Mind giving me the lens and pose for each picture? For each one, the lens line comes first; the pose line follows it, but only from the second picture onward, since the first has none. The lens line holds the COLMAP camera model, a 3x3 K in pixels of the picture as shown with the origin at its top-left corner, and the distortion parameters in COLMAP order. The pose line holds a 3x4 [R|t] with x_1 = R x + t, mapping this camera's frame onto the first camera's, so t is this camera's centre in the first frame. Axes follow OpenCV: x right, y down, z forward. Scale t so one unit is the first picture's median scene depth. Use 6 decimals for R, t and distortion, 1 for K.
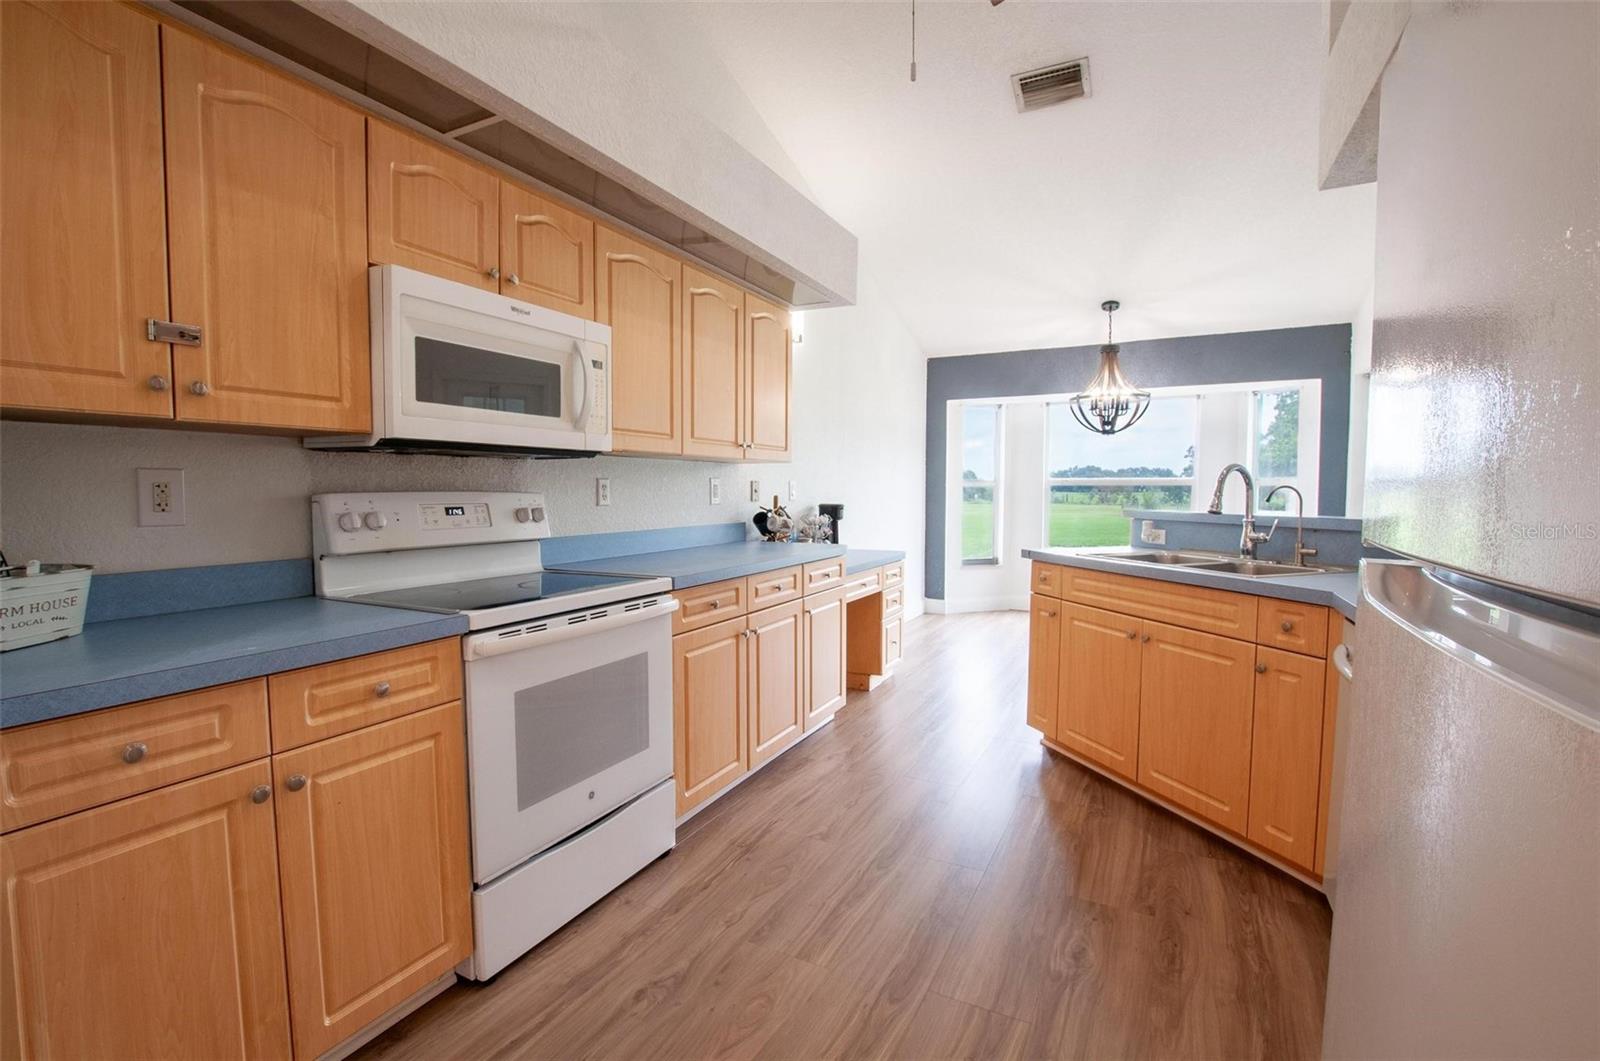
lens RADIAL K [[706.8, 0, 795.3], [0, 706.8, 532.4], [0, 0, 1]] dist [-0.029843, 0.005046]
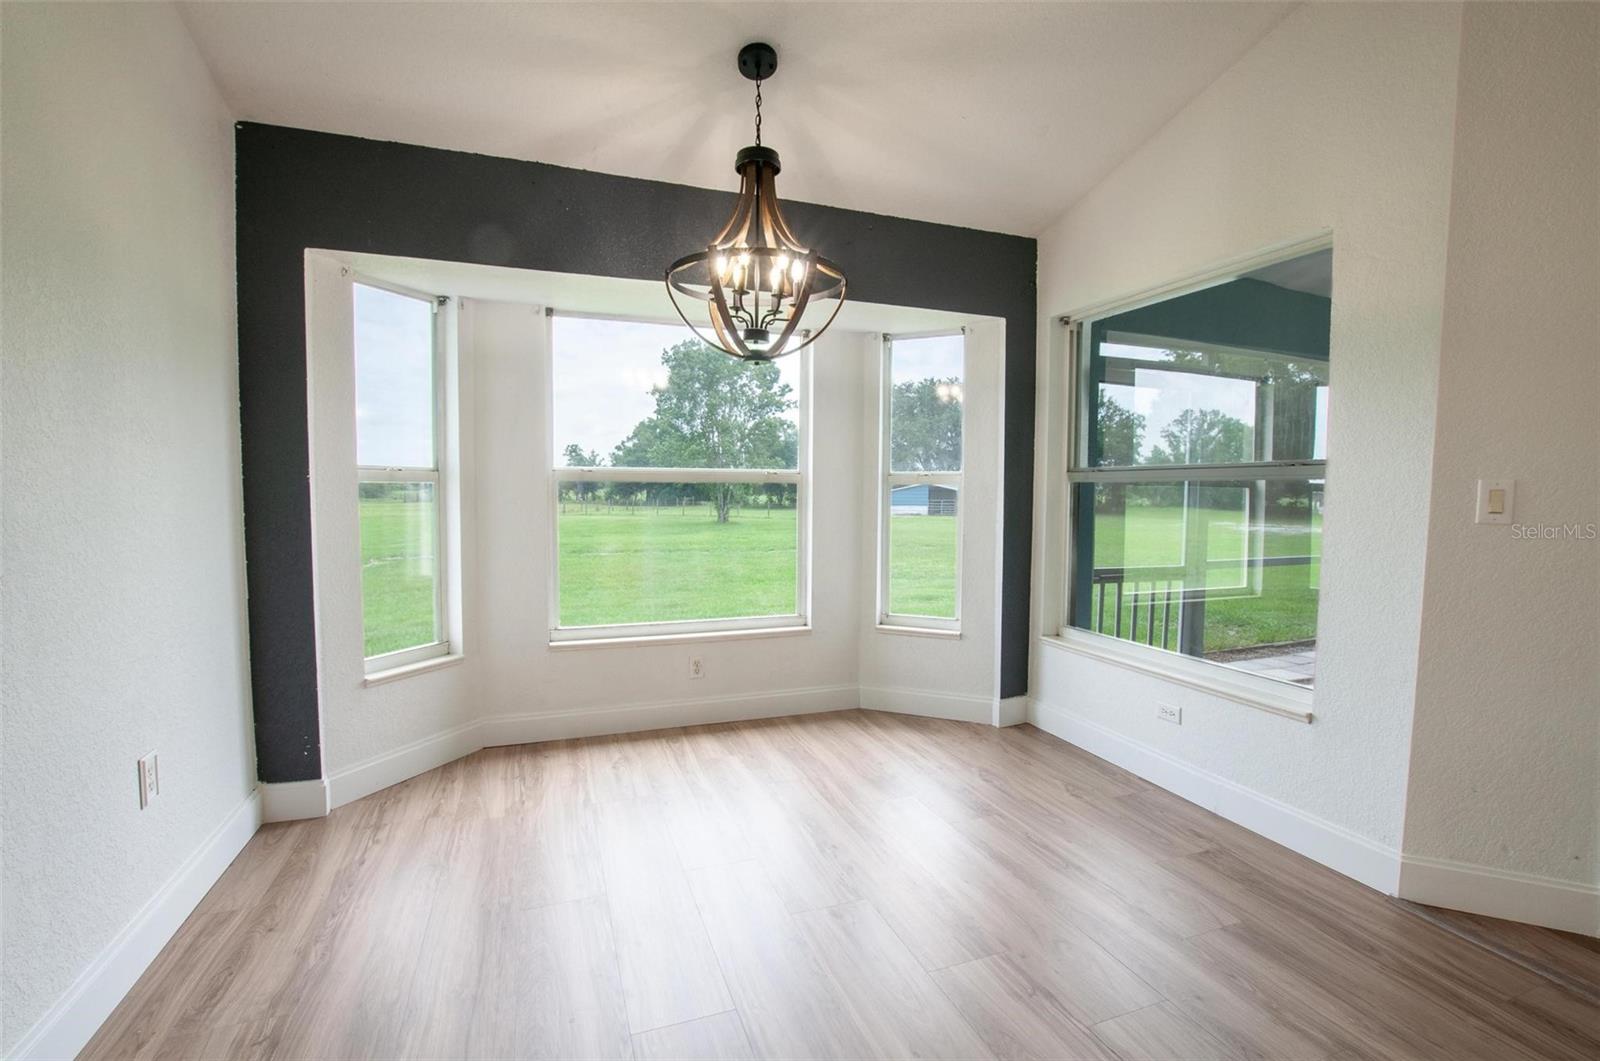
lens RADIAL K [[706.8, 0, 795.3], [0, 706.8, 532.4], [0, 0, 1]] dist [-0.029843, 0.005046]
pose [[0.668363, -0.040657, 0.742723, 0.266976], [0.037148, 0.999084, 0.021261, -0.086875], [-0.742907, 0.013381, 0.669261, 1.368153]]
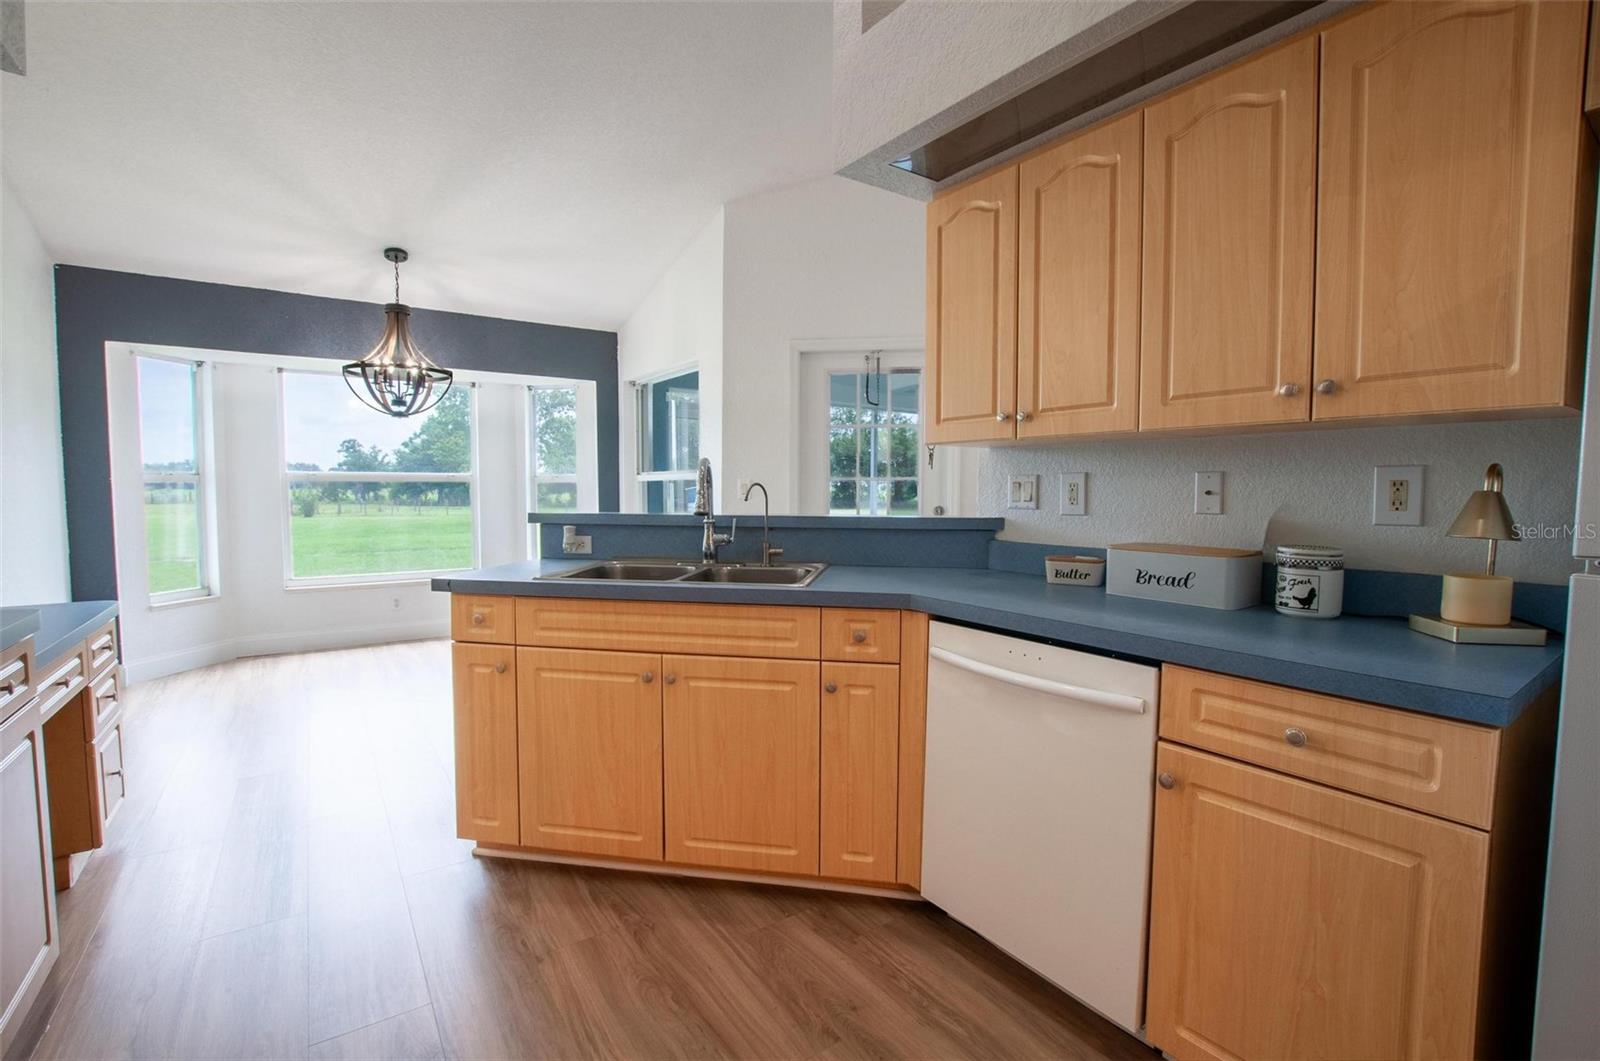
lens RADIAL K [[706.8, 0, 795.3], [0, 706.8, 532.4], [0, 0, 1]] dist [-0.029843, 0.005046]
pose [[0.459044, -0.054379, 0.886748, -0.116134], [0.050030, 0.998123, 0.035309, -0.029773], [-0.887004, 0.028156, 0.460903, 0.477497]]
